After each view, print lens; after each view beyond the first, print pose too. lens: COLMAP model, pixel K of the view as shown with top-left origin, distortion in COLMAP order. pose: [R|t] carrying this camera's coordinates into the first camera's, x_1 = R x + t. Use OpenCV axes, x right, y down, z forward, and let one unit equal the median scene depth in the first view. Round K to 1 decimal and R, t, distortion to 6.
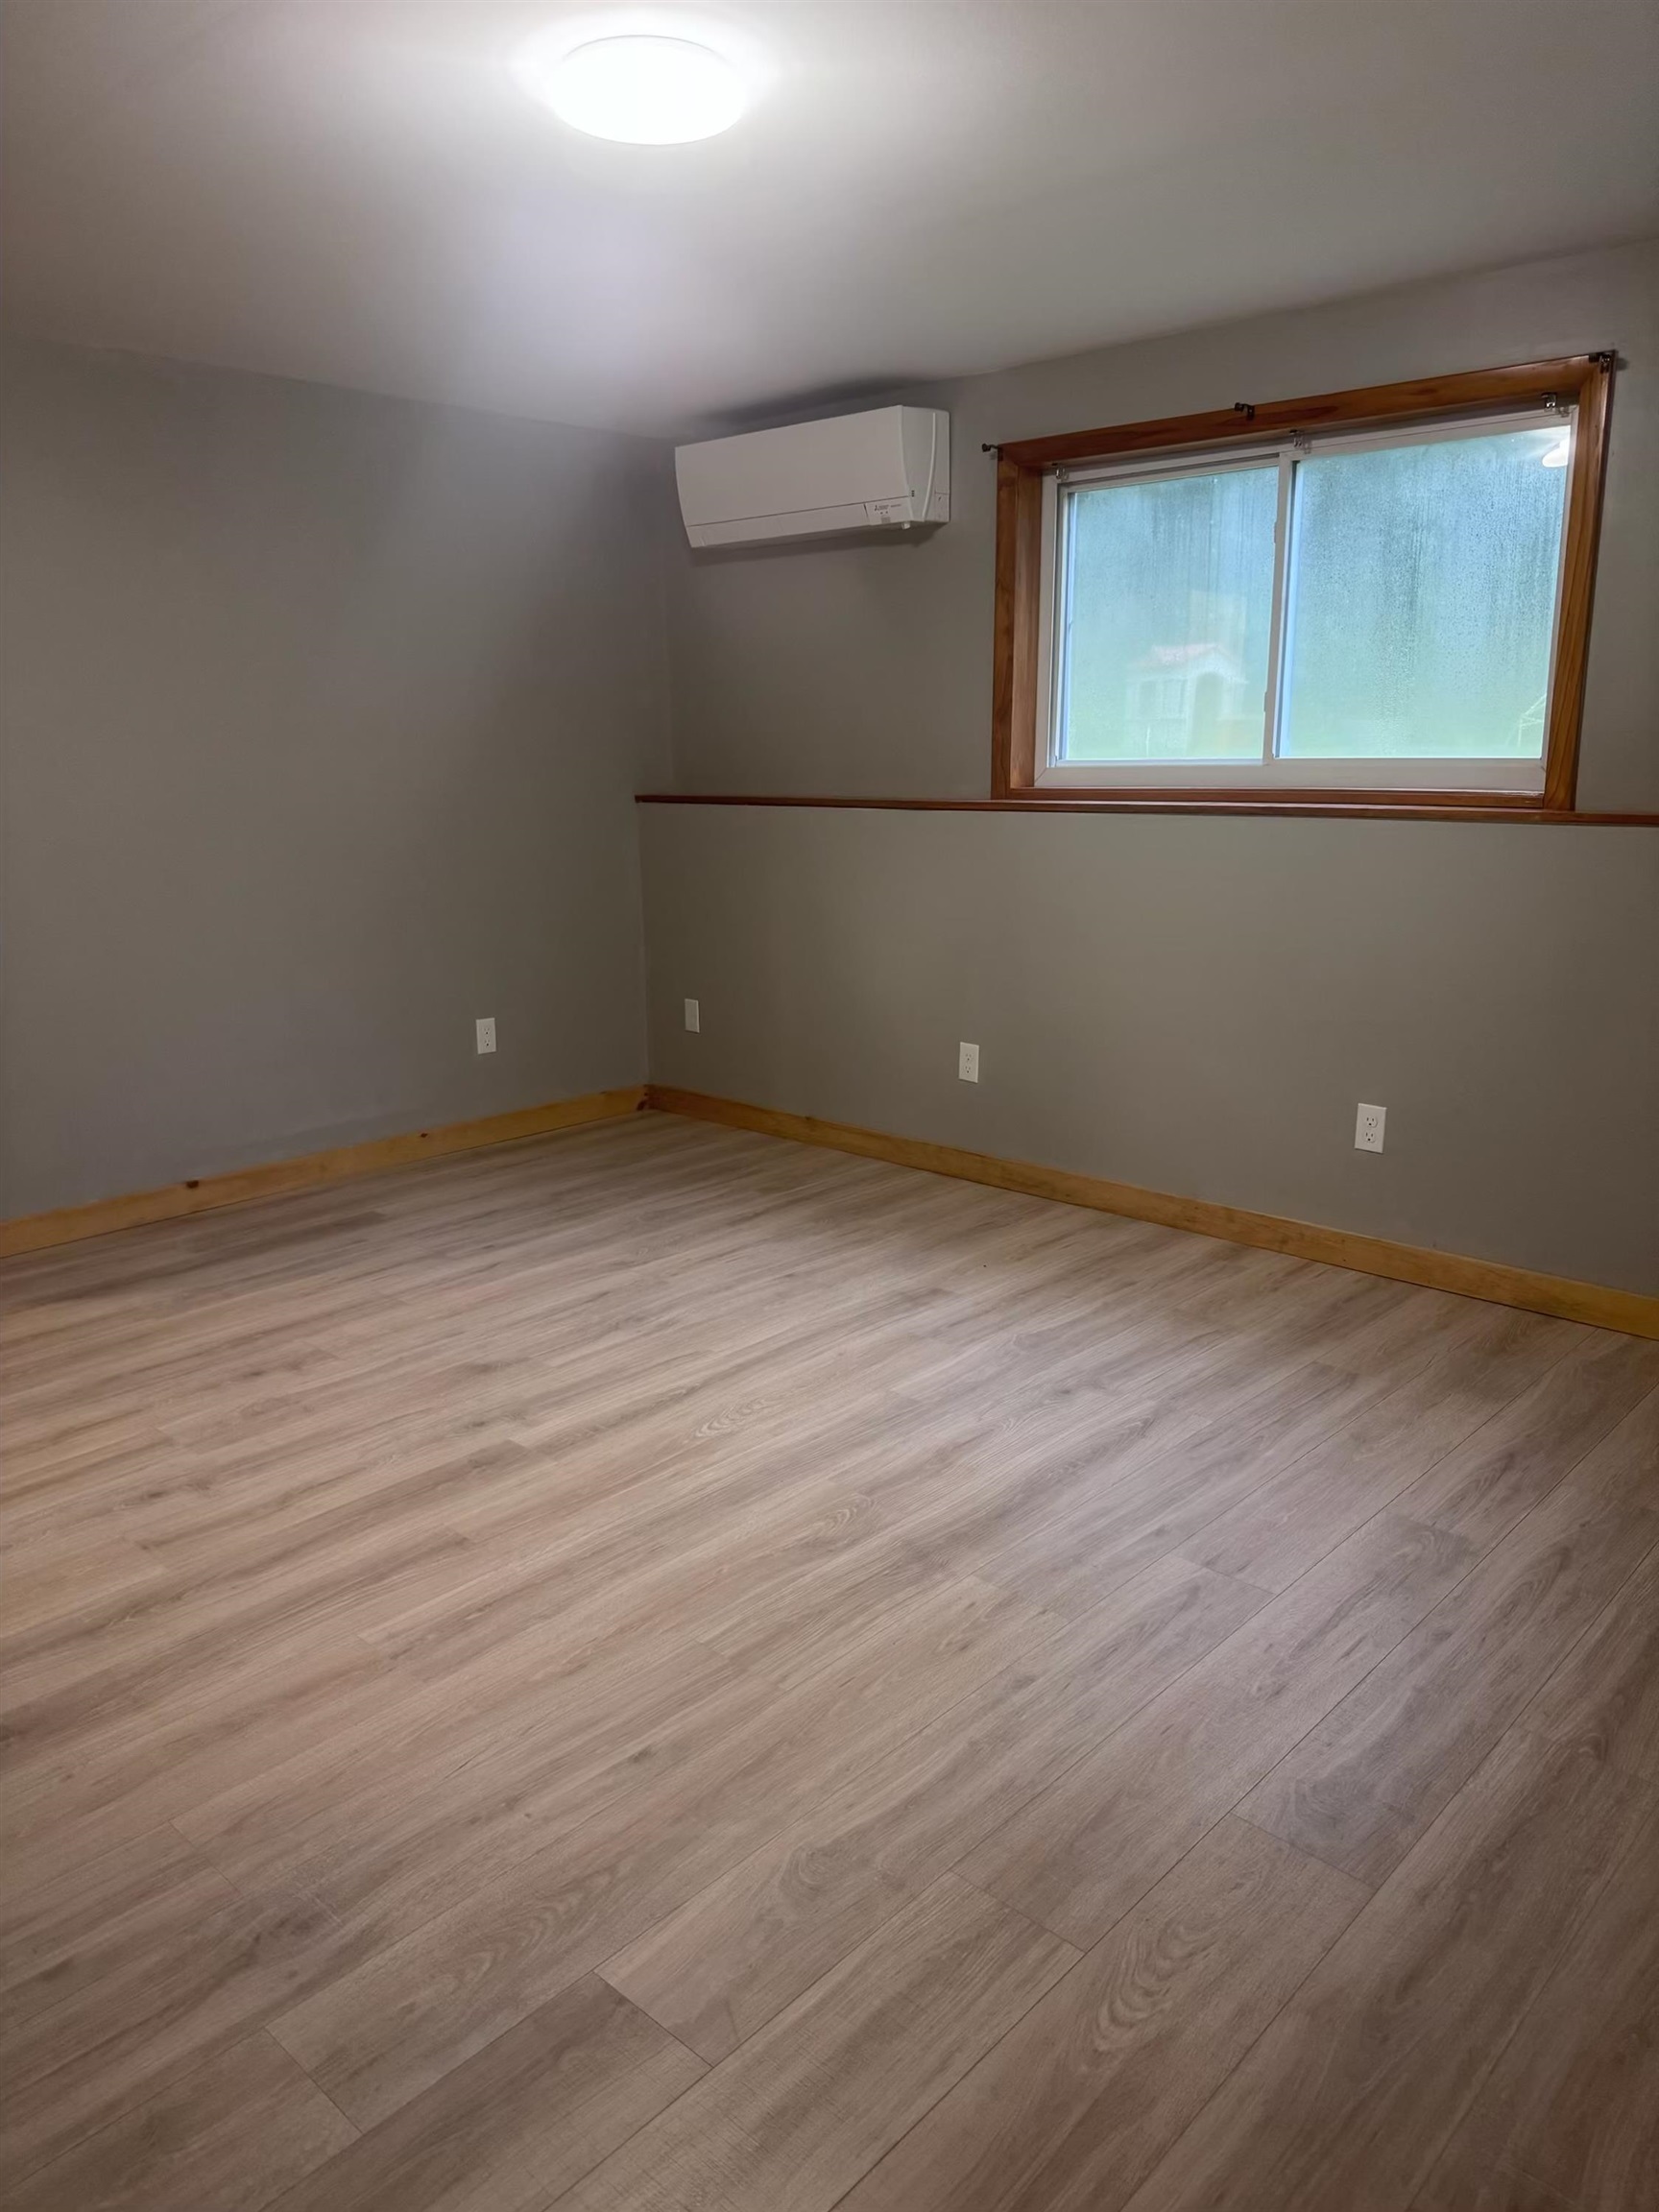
lens RADIAL K [[1547.4, 0, 829.5], [0, 1547.4, 1106.0], [0, 0, 1]] dist [0.128199, -0.217031]
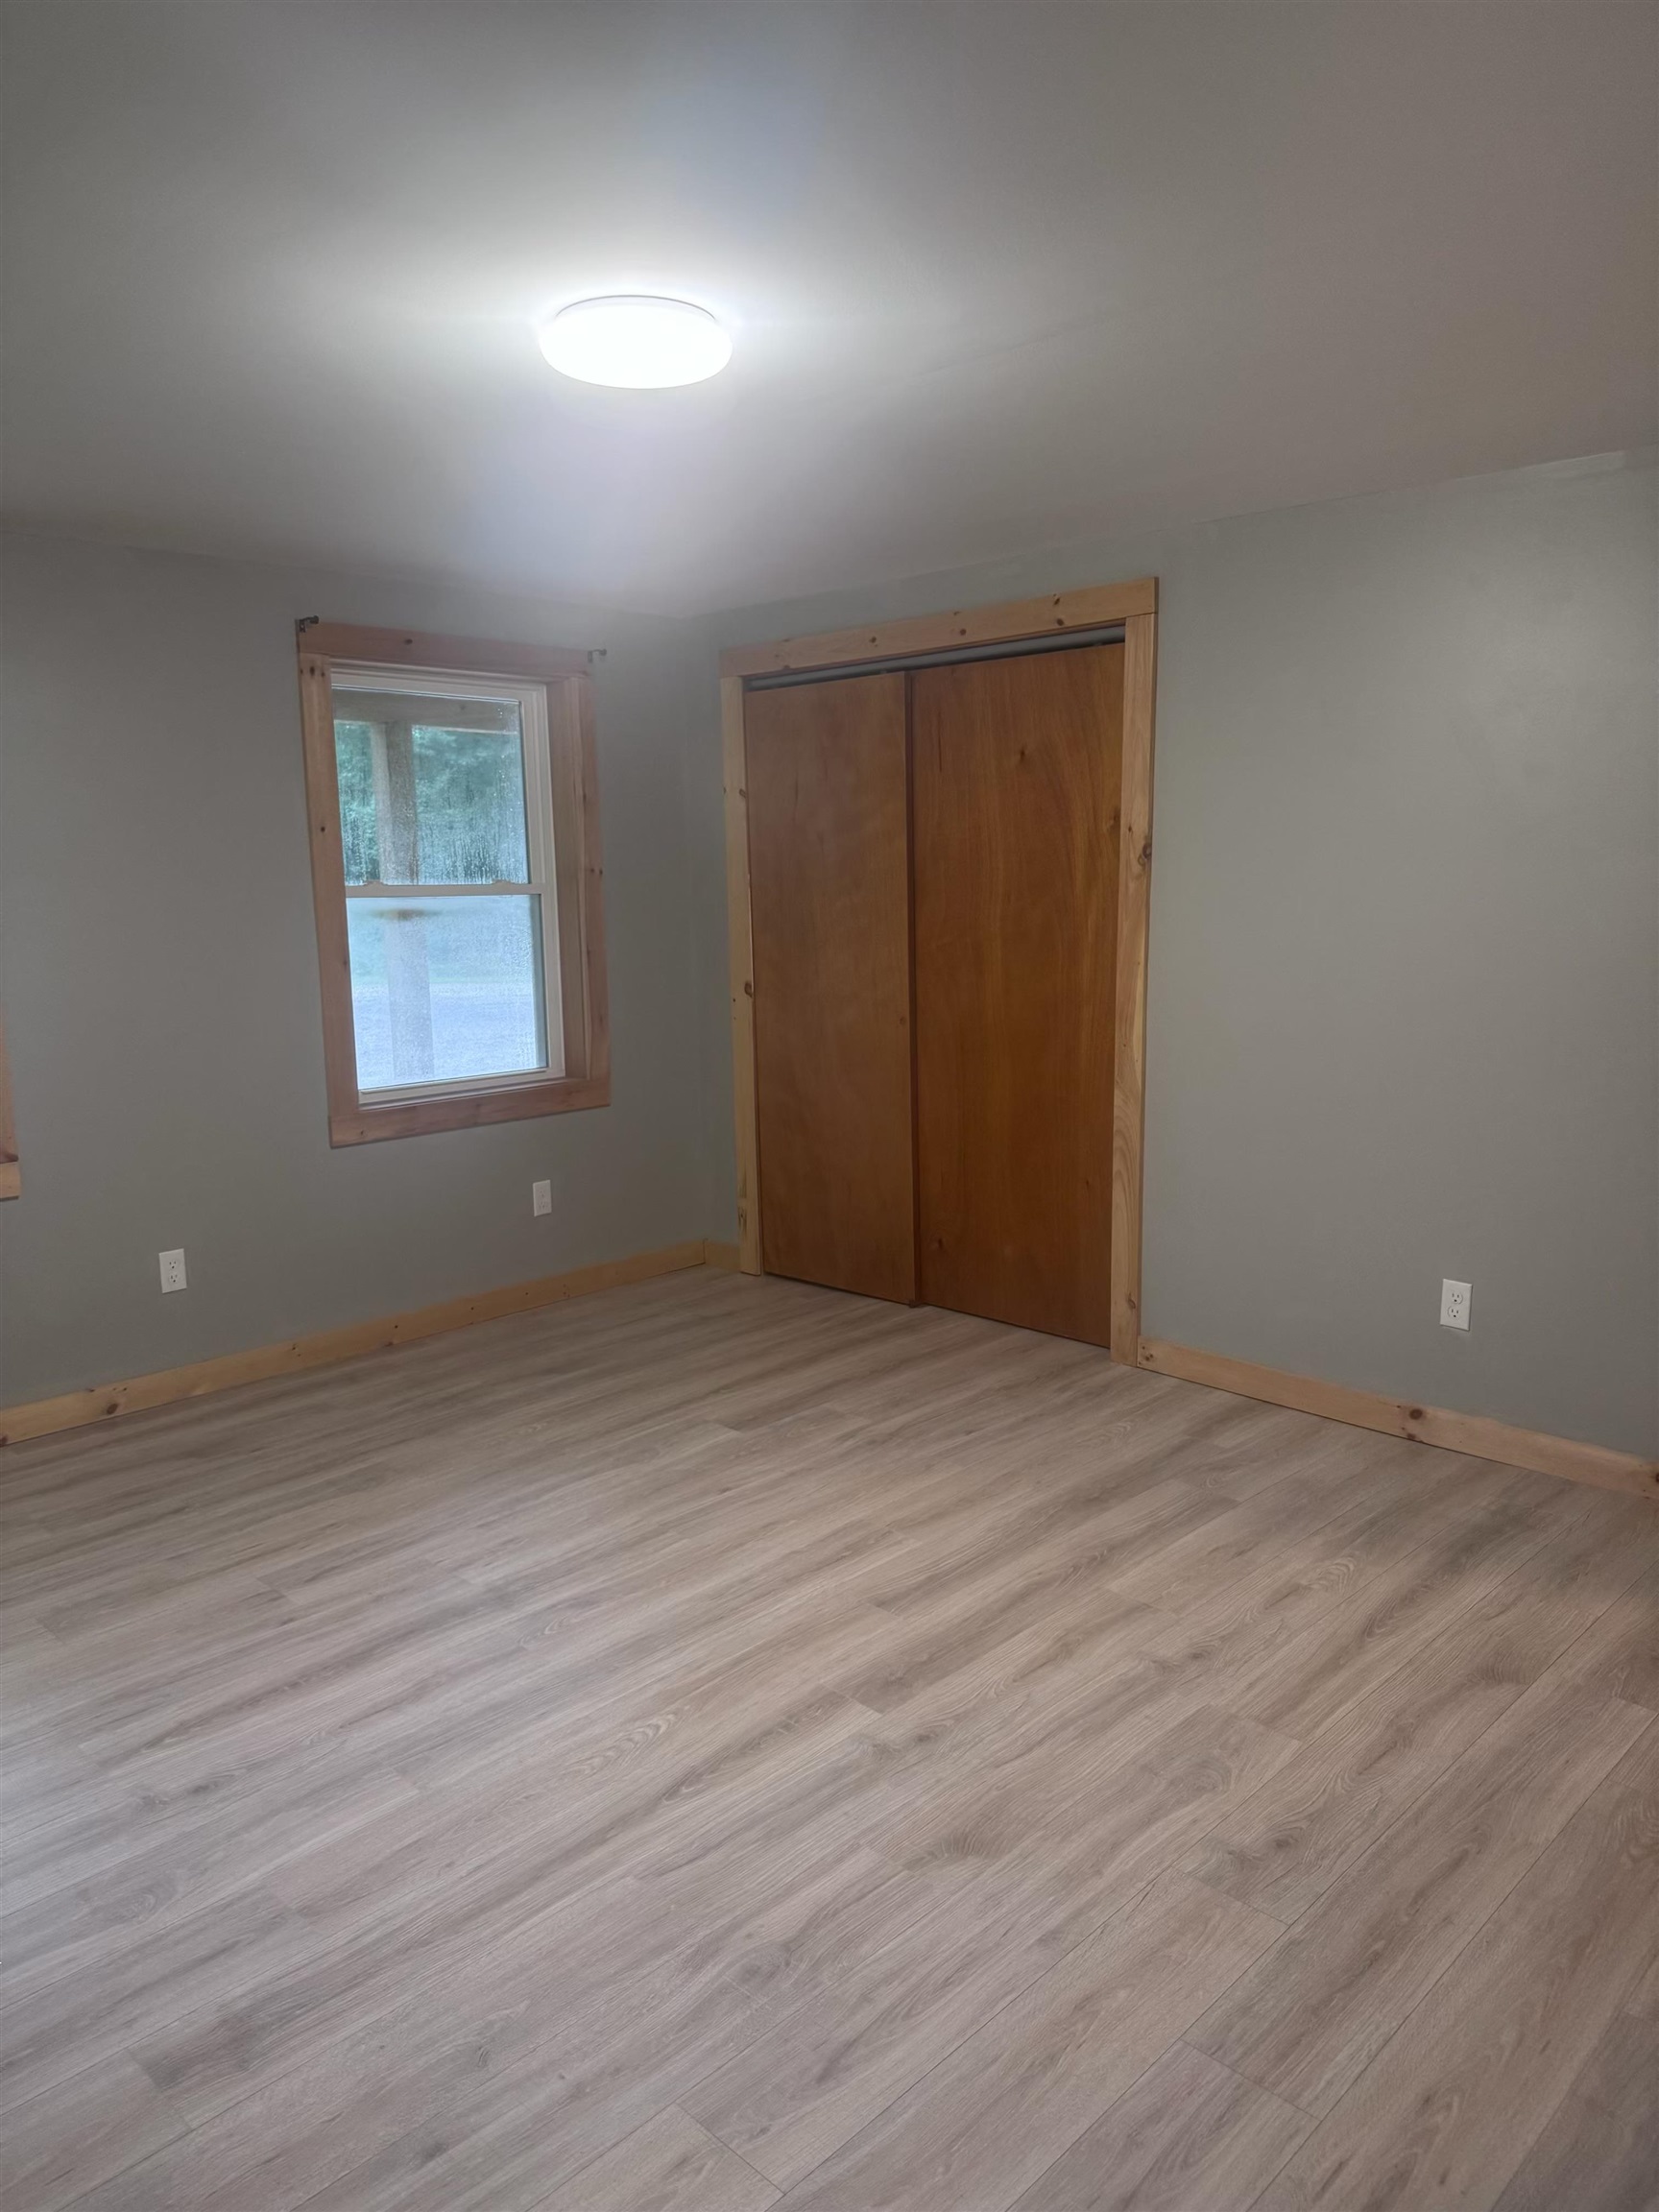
lens RADIAL K [[1547.4, 0, 829.5], [0, 1547.4, 1106.0], [0, 0, 1]] dist [0.128199, -0.217031]
pose [[-0.999116, 0.017983, 0.038009, -0.203705], [0.031150, 0.923732, 0.381770, -0.431343], [-0.028245, 0.382616, -0.923476, 1.602729]]
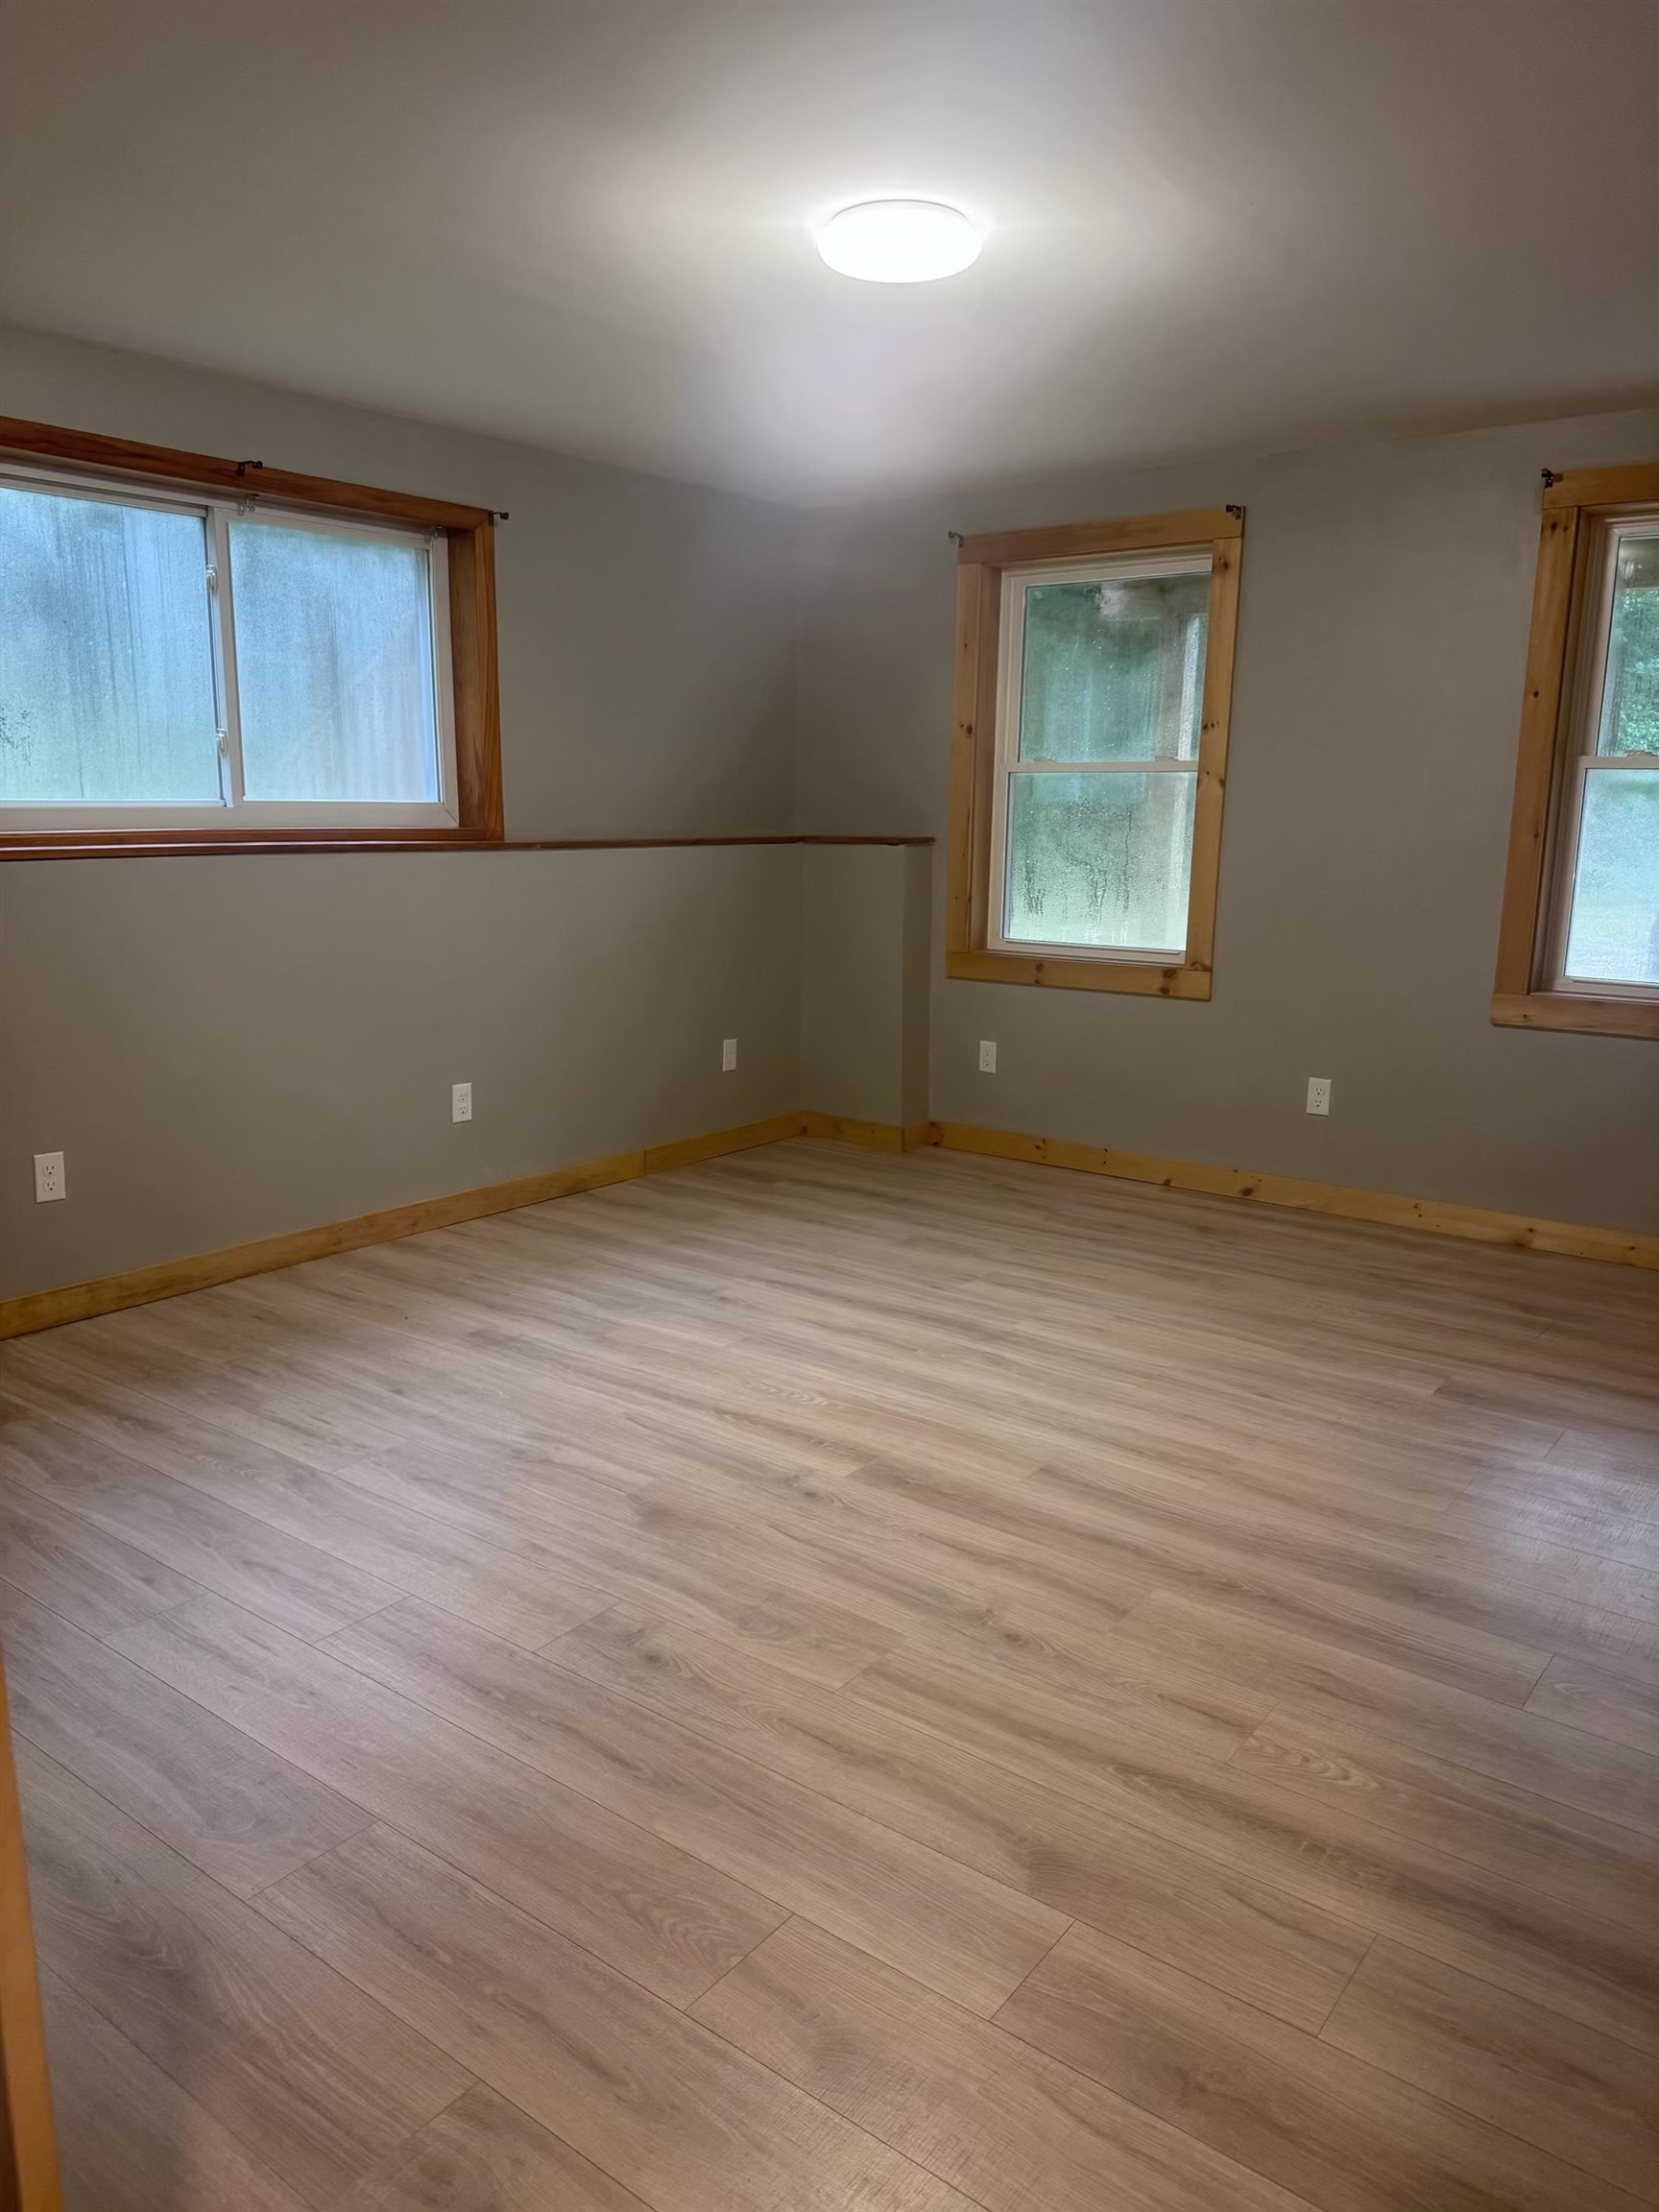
lens RADIAL K [[1547.4, 0, 829.5], [0, 1547.4, 1106.0], [0, 0, 1]] dist [0.128199, -0.217031]
pose [[-0.083736, -0.189003, 0.978400, -1.063510], [0.220080, 0.954095, 0.203144, -0.203582], [-0.971881, 0.232337, -0.038296, 0.933679]]
